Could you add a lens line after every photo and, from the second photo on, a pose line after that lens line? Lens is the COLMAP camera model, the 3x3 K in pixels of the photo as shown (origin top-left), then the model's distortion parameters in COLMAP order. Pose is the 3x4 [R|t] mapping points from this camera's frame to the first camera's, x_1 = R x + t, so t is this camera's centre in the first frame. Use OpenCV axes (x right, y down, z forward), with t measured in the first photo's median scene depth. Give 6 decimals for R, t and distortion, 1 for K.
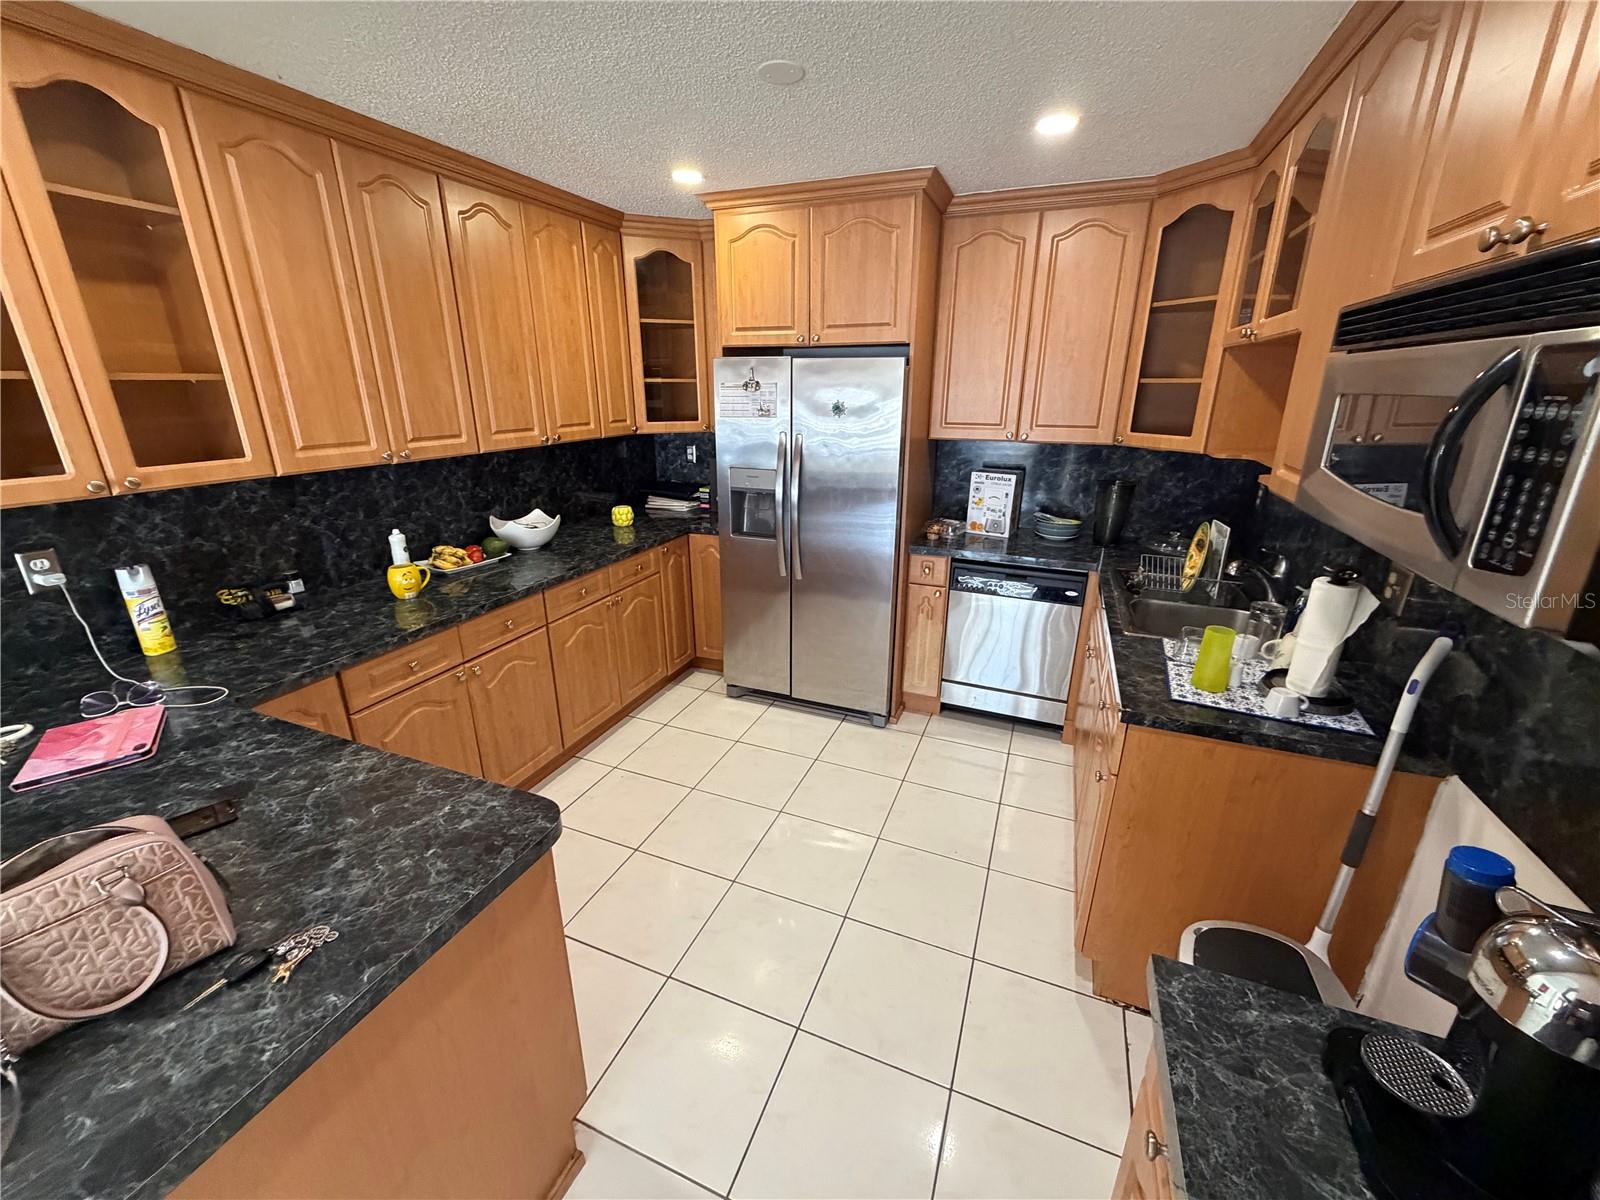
lens RADIAL K [[636.8, 0, 794.2], [0, 636.8, 597.9], [0, 0, 1]] dist [0.001322, 0.000057]
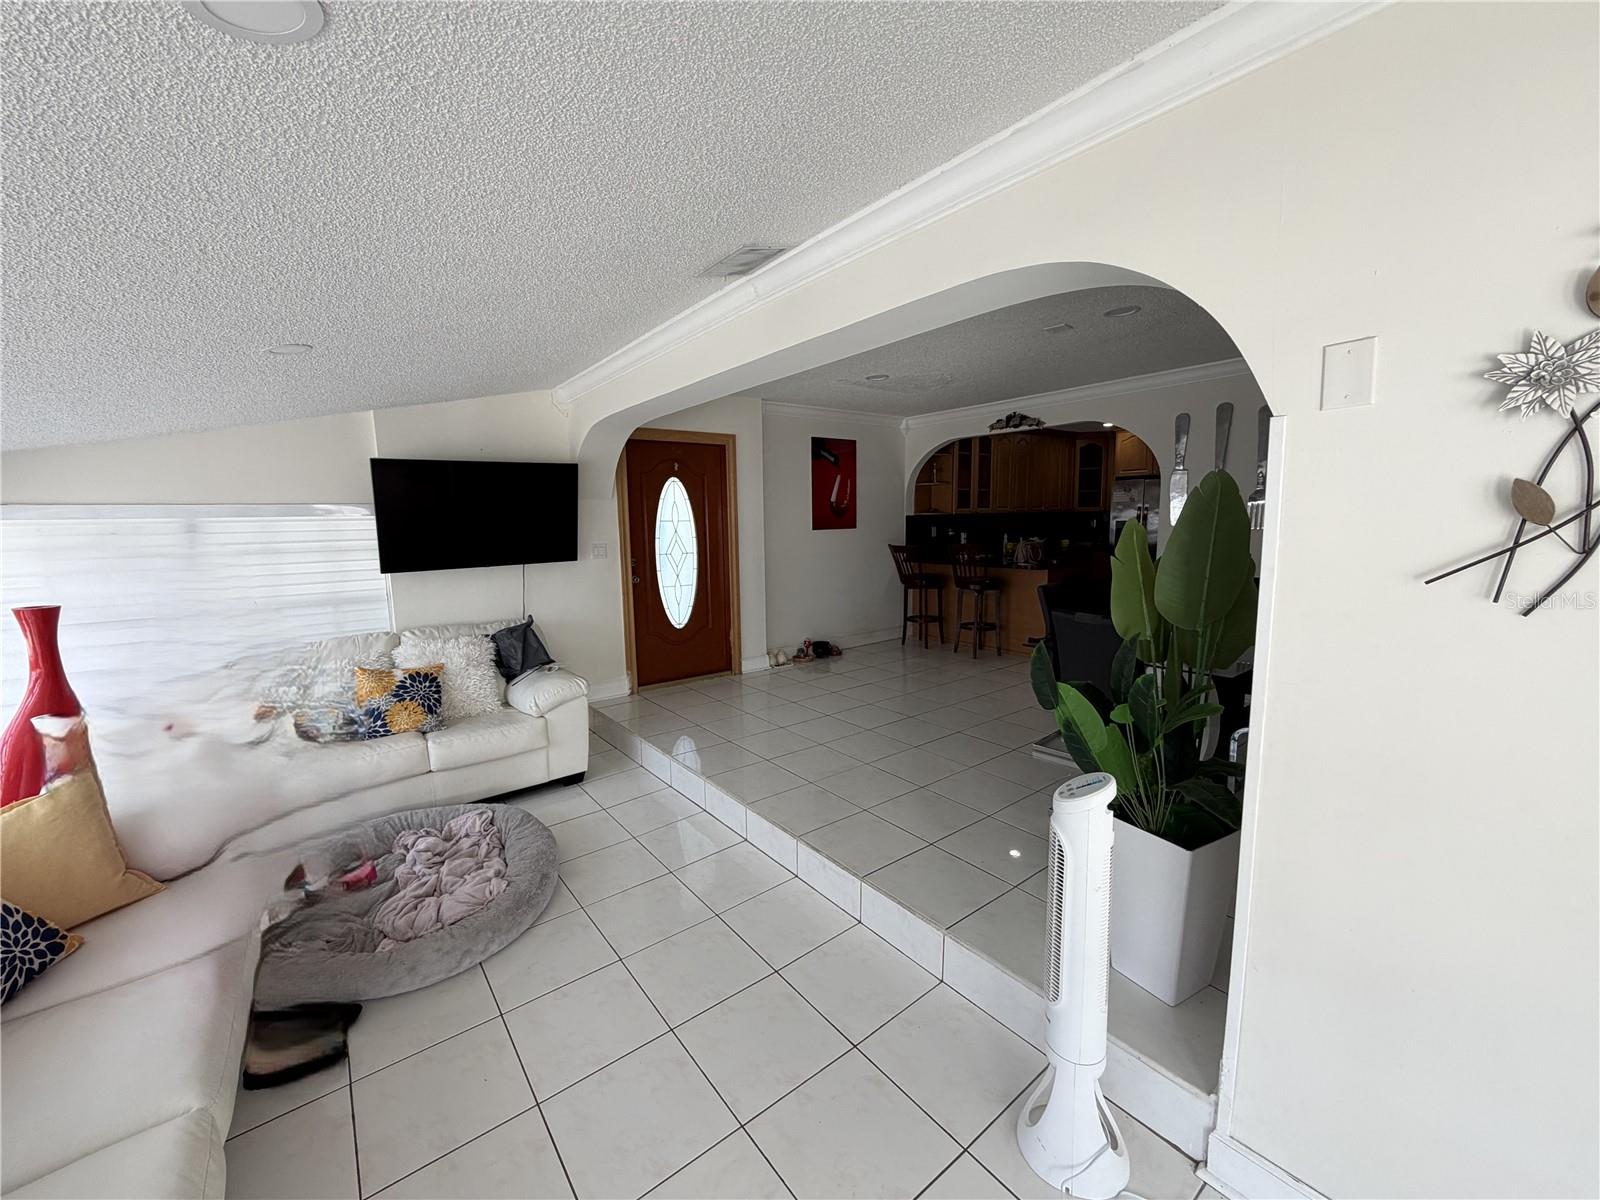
lens RADIAL K [[636.8, 0, 793.1], [0, 636.8, 593.2], [0, 0, 1]] dist [0.001322, 0.000057]
pose [[0.864727, 0.045168, -0.500208, 0.085364], [-0.144100, 0.976387, -0.160944, 0.804609], [0.481127, 0.211252, 0.850817, -2.076218]]
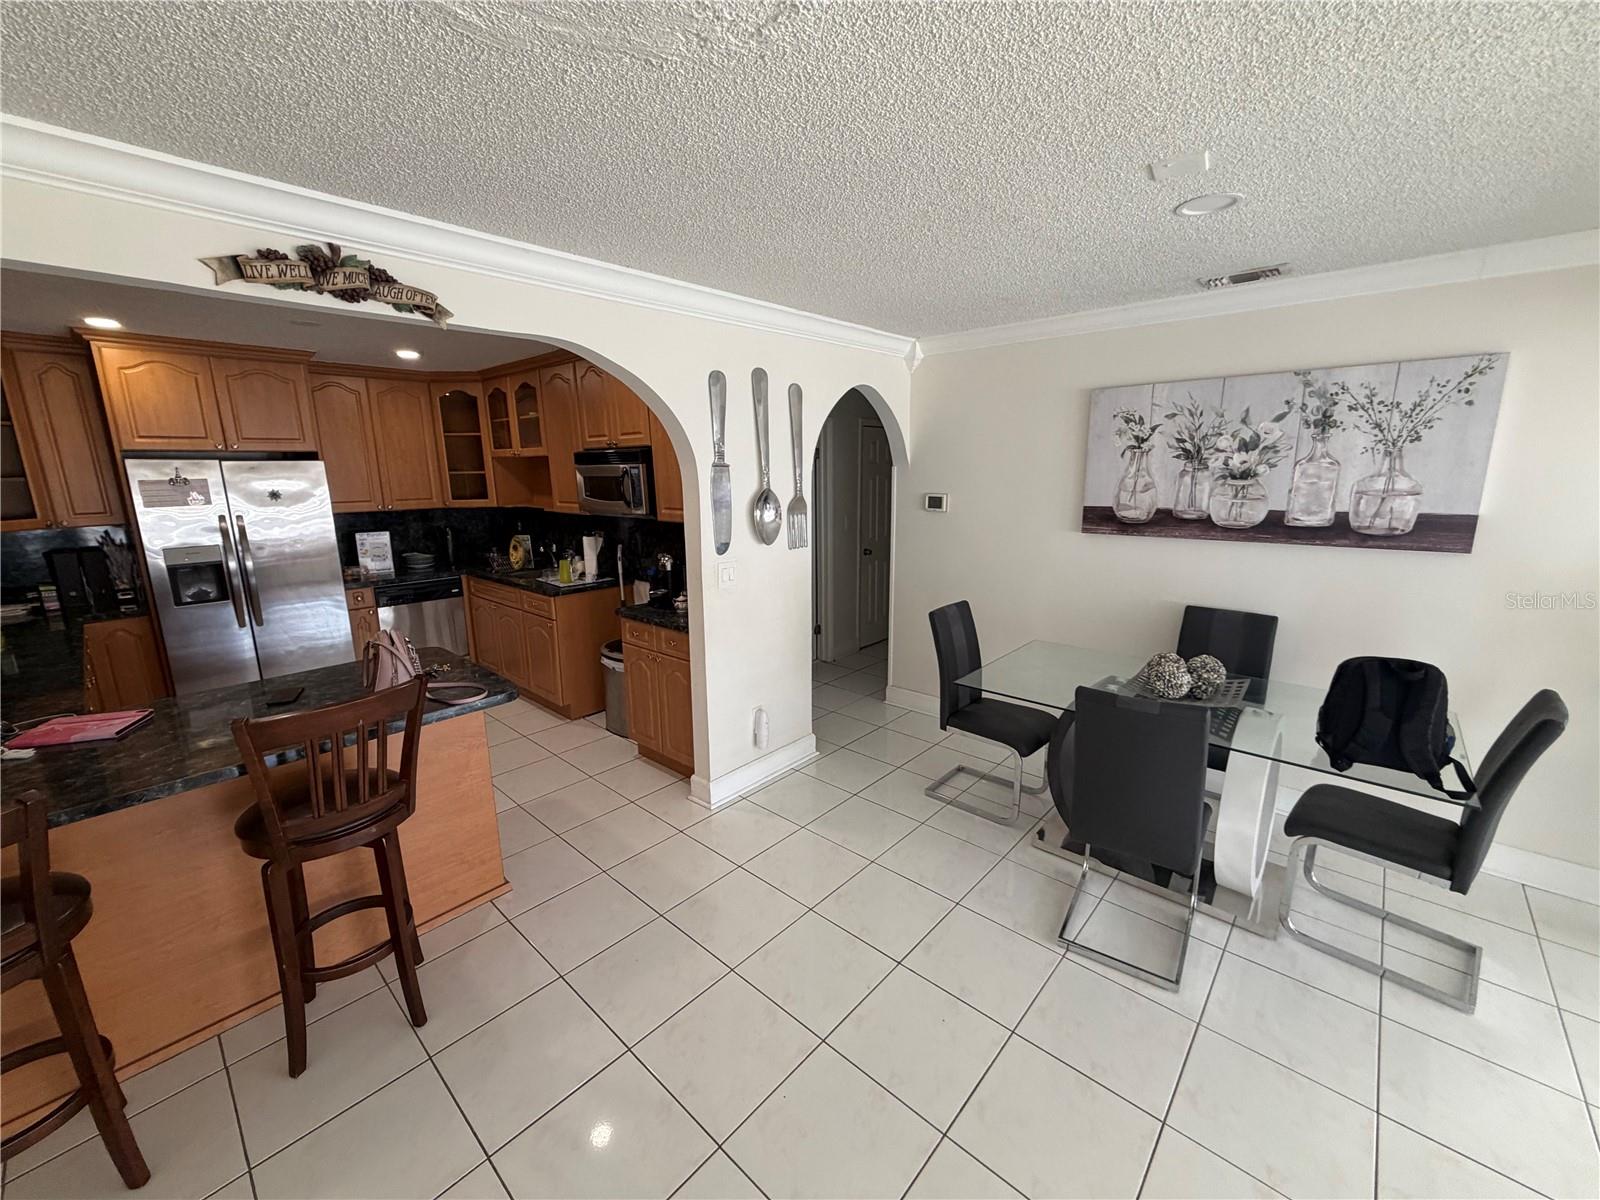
lens RADIAL K [[636.8, 0, 796.3], [0, 636.8, 600.7], [0, 0, 1]] dist [0.001322, 0.000057]
pose [[0.340811, -0.199641, 0.918690, -0.931029], [0.312872, 0.945577, 0.089416, 0.169051], [-0.886543, 0.256959, 0.384725, -0.539694]]
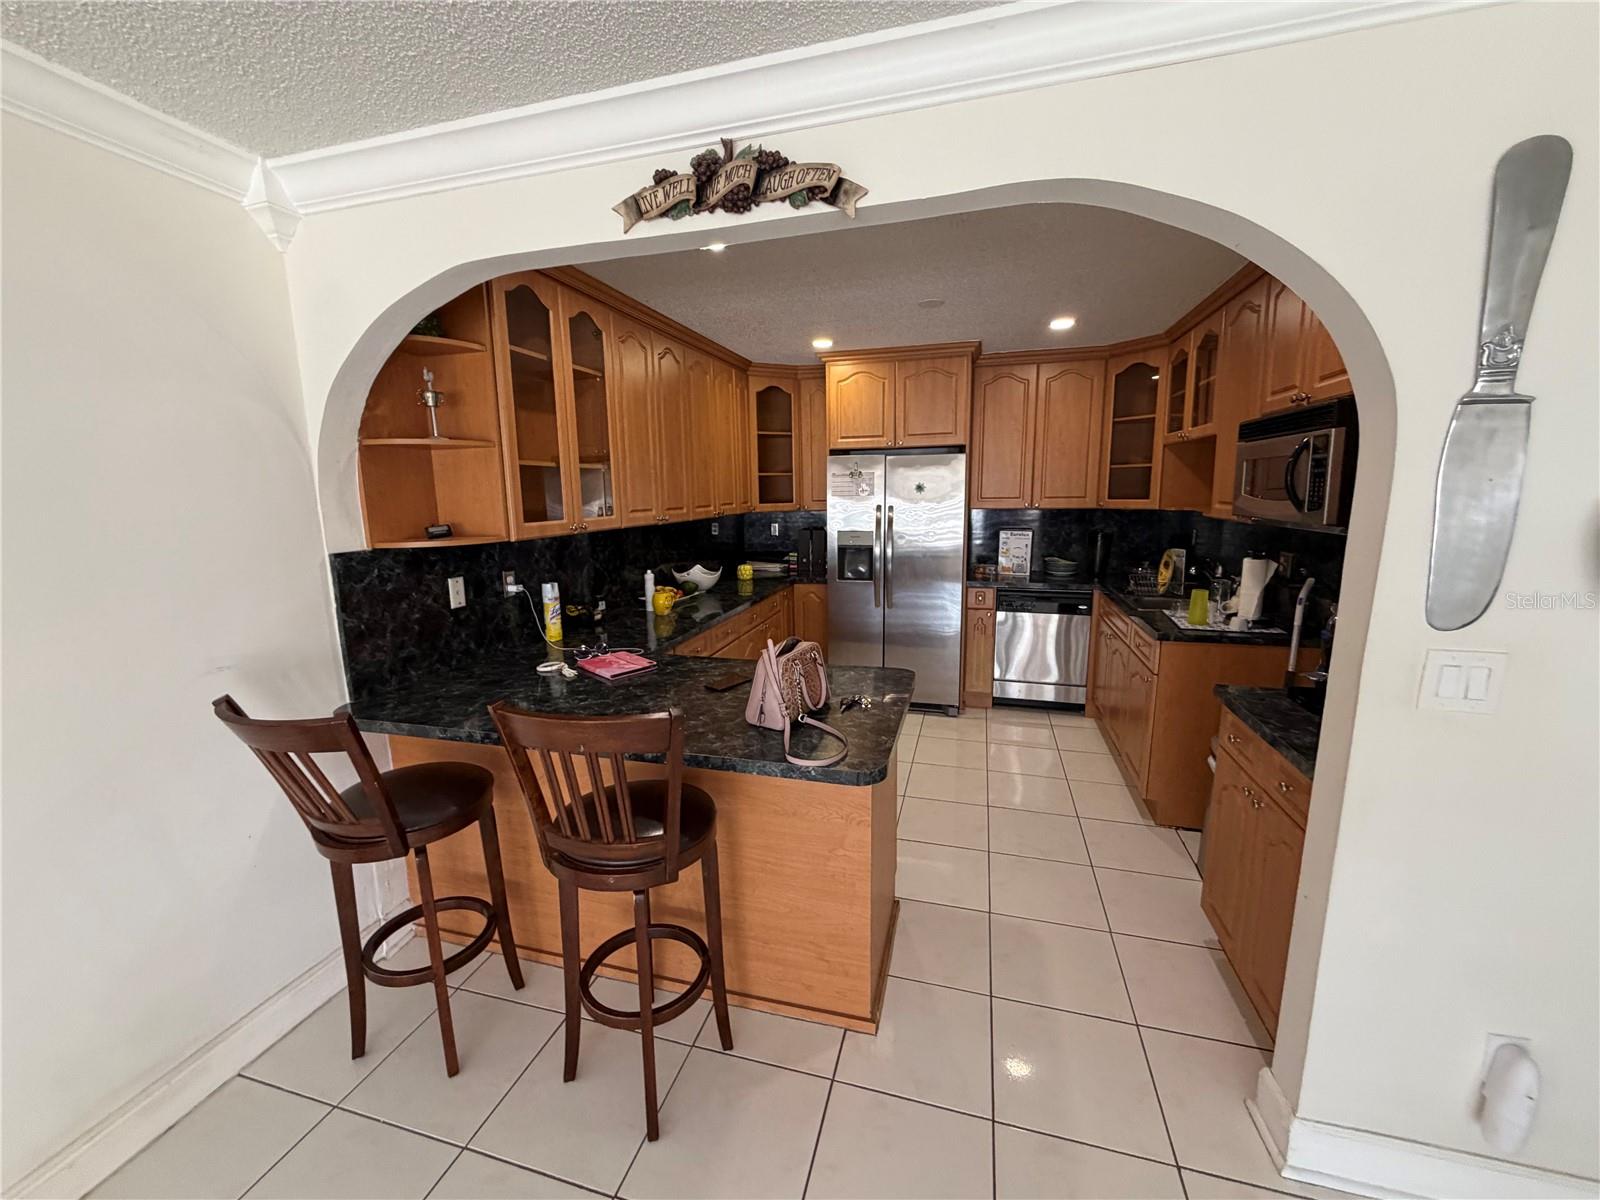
lens RADIAL K [[636.8, 0, 794.9], [0, 636.8, 599.9], [0, 0, 1]] dist [0.001322, 0.000057]
pose [[0.993615, -0.036921, 0.106613, -0.405815], [0.052794, 0.987255, -0.150137, 0.174087], [-0.099711, 0.154807, 0.982900, -0.401140]]
